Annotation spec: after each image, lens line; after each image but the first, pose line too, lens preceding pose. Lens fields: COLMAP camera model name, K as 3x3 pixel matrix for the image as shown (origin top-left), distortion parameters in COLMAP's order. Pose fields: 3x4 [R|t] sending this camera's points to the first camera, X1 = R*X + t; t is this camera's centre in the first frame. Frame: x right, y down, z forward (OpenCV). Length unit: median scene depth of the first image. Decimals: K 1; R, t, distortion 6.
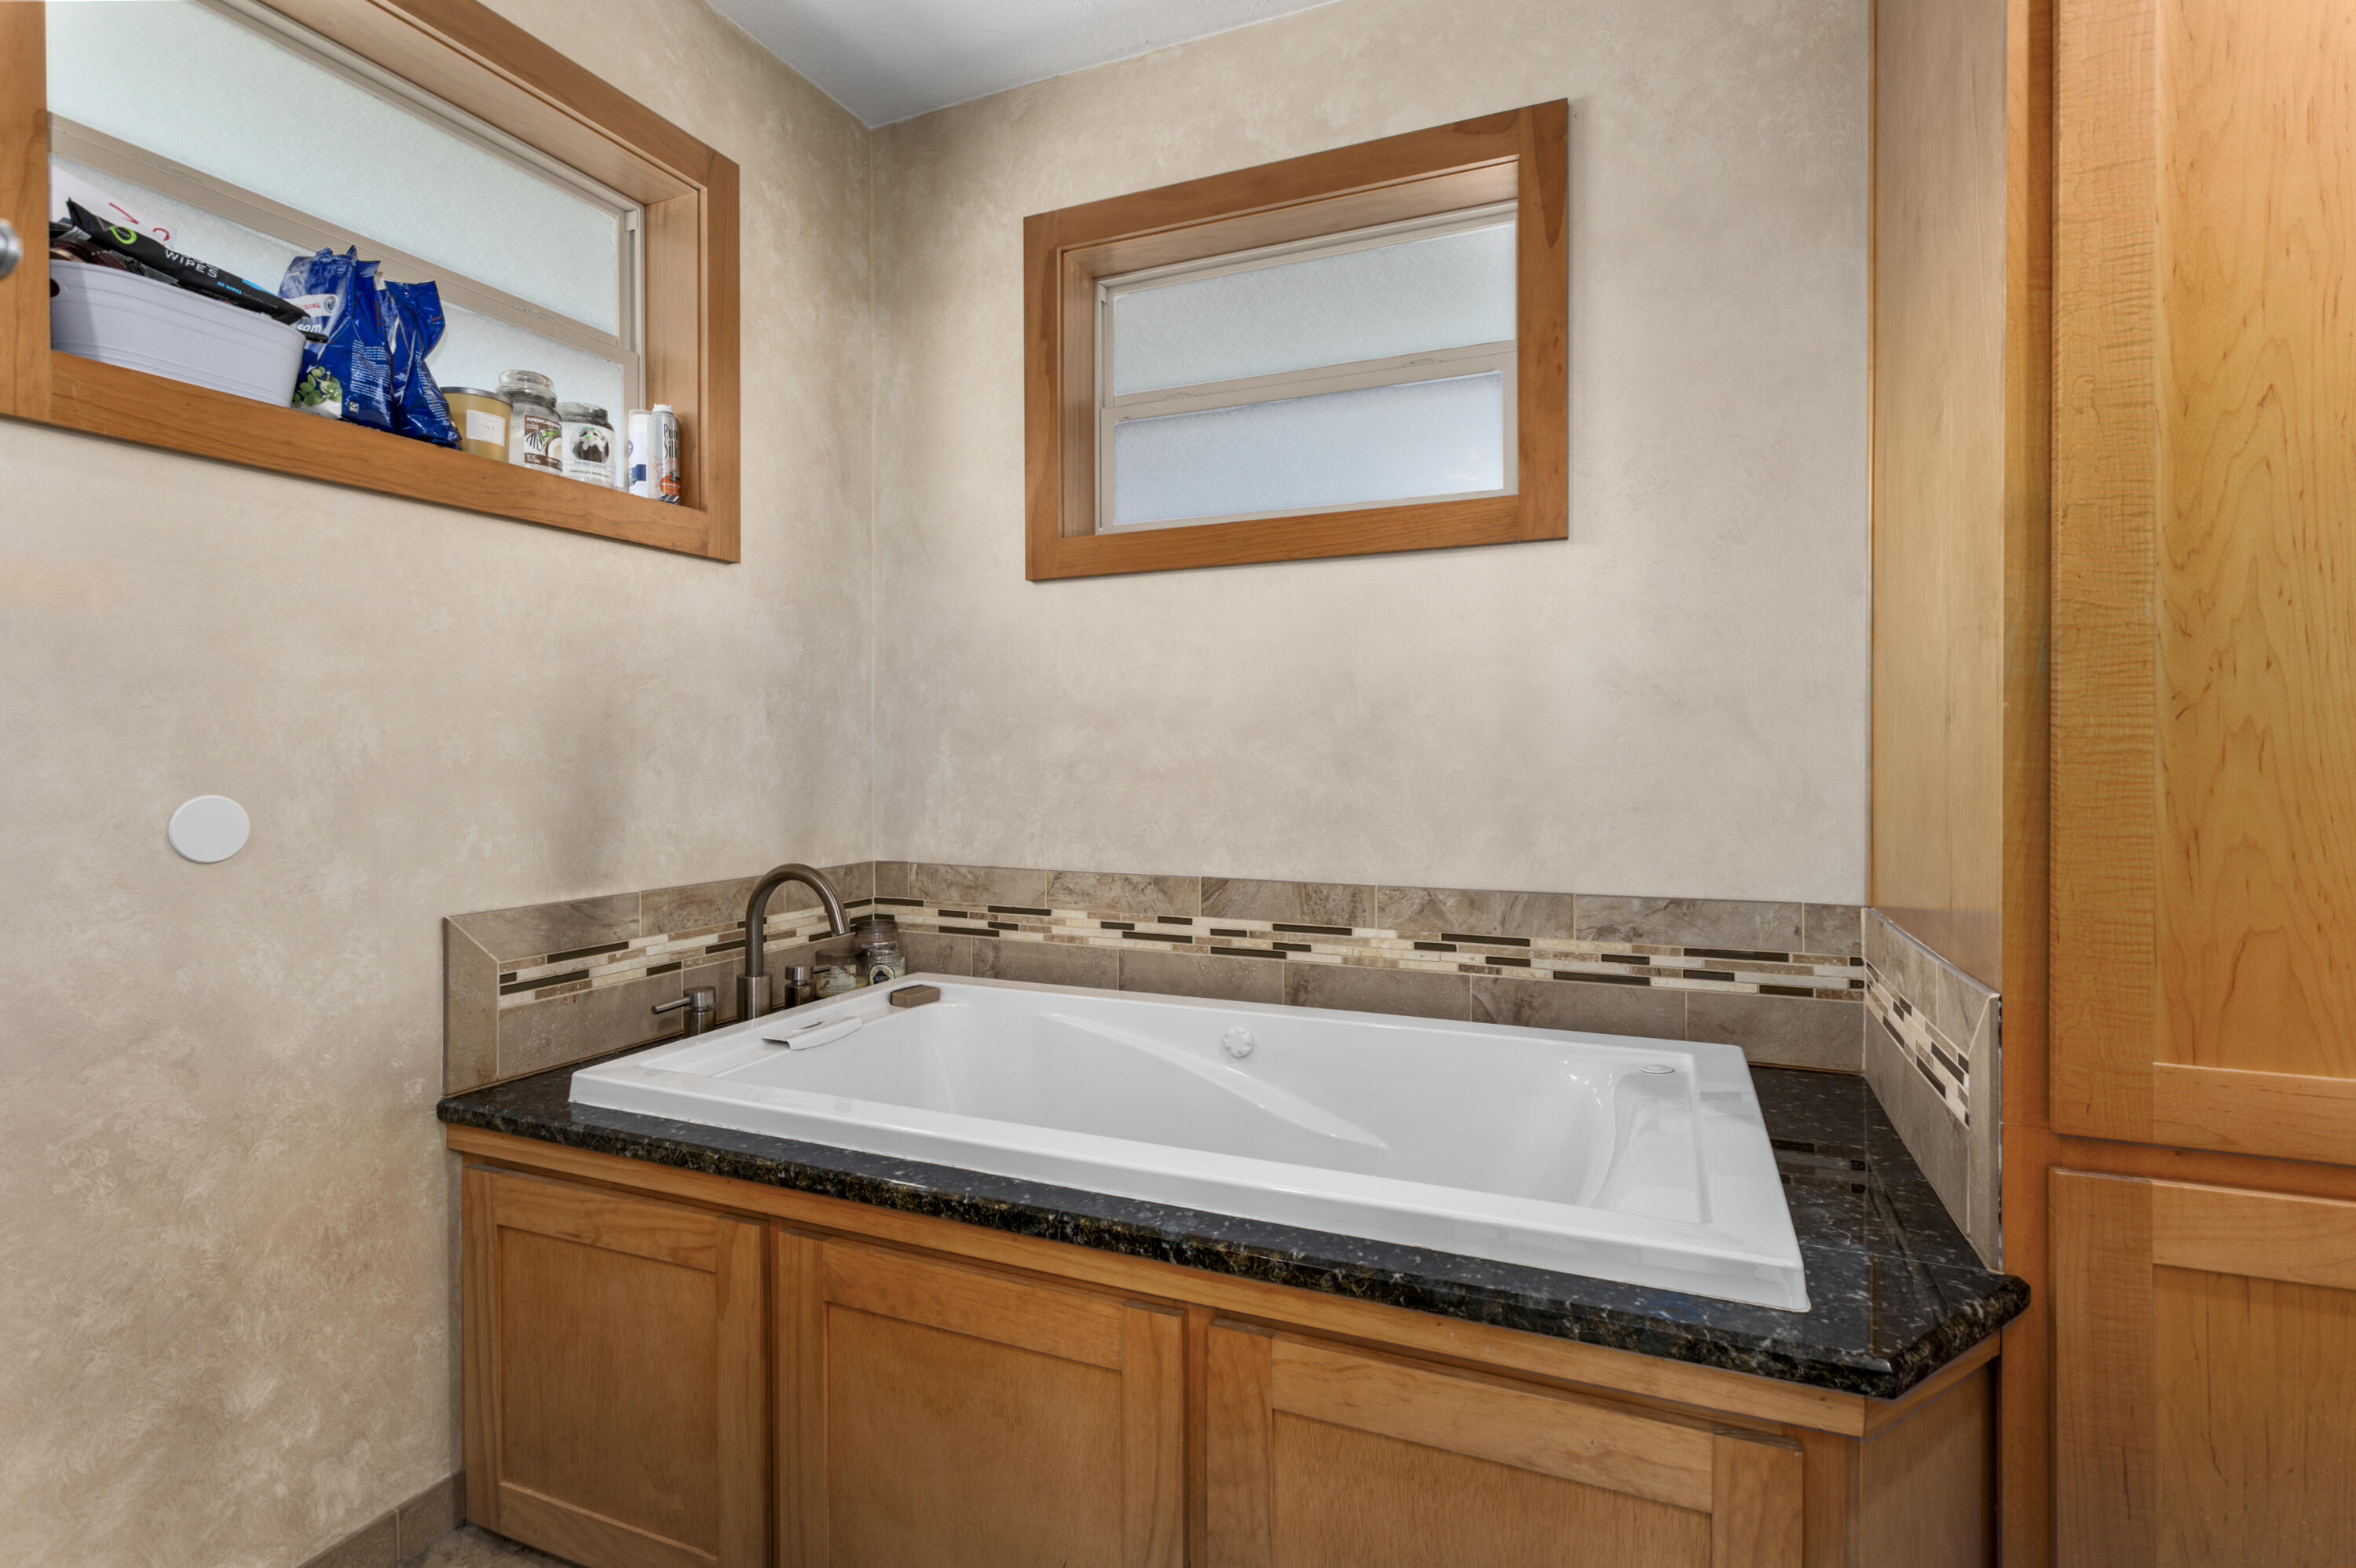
lens RADIAL K [[1127.6, 0, 1179.2], [0, 1127.6, 762.3], [0, 0, 1]] dist [0.002996, 0.000470]
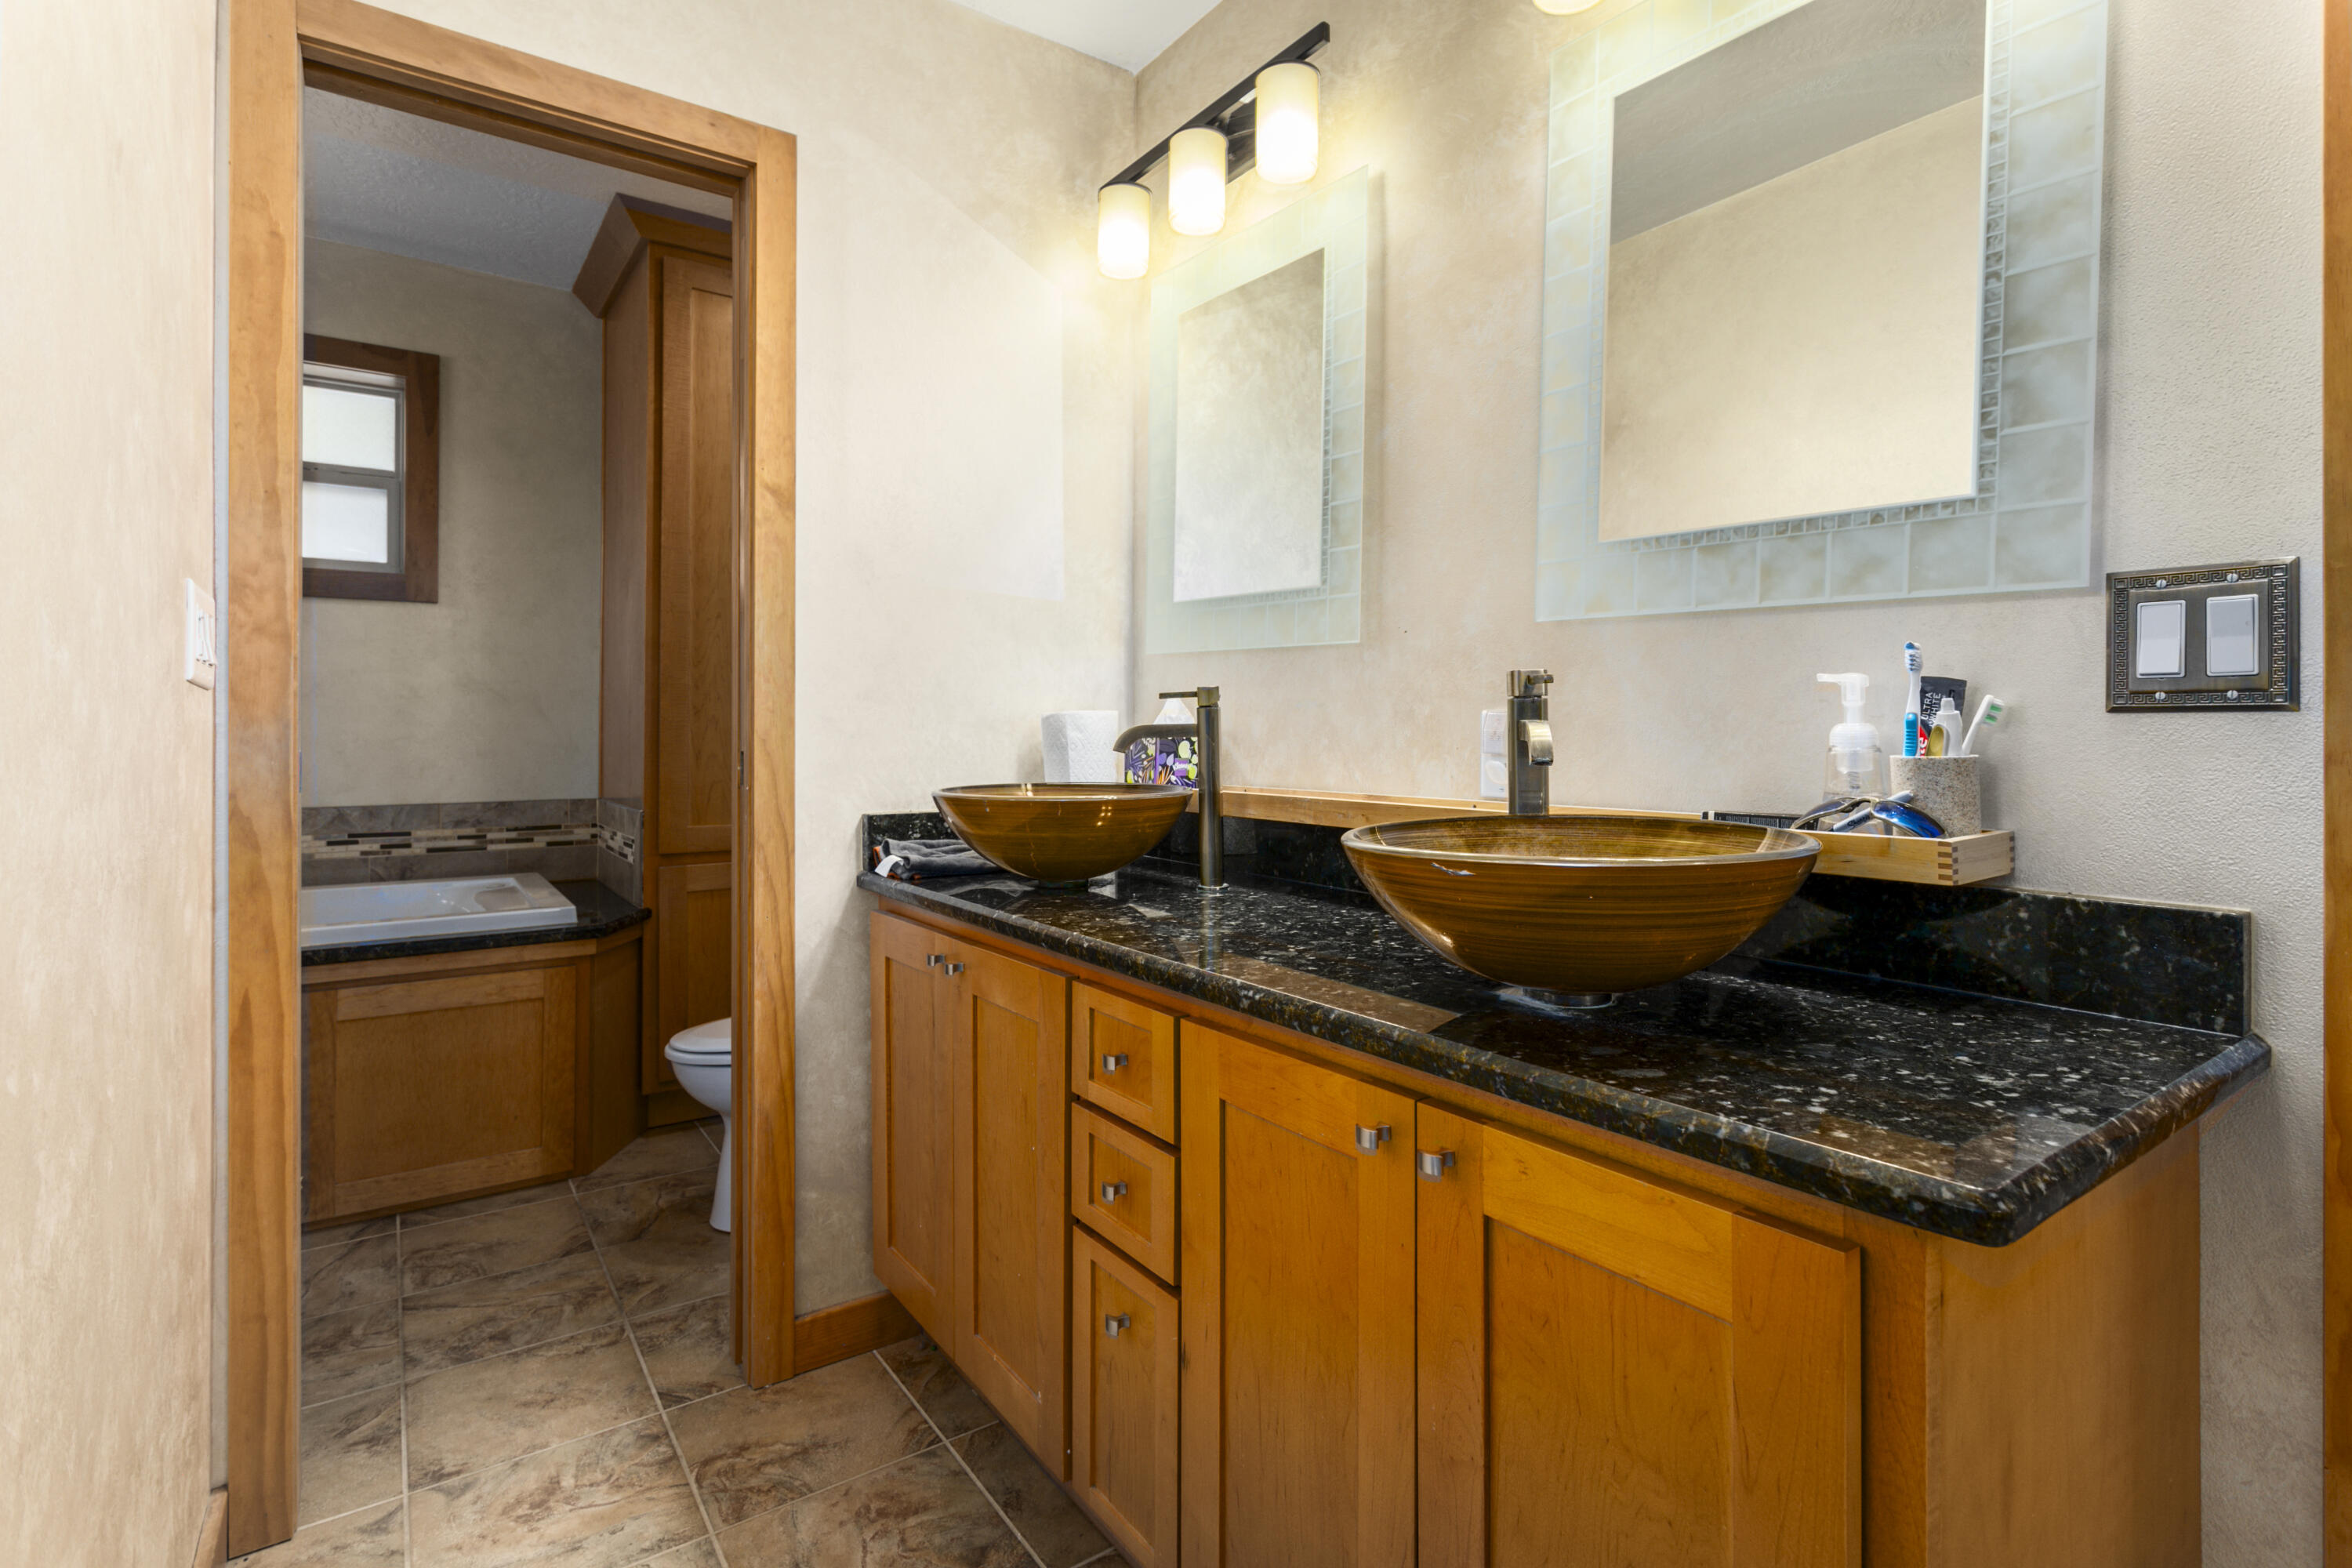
lens RADIAL K [[1125.8, 0, 1178.3], [0, 1125.8, 722.1], [0, 0, 1]] dist [0.002996, 0.000470]
pose [[0.523476, 0.009559, 0.851987, -0.590042], [-0.000744, 0.999942, -0.010762, 0.007512], [-0.852040, 0.004999, 0.523453, -0.976068]]
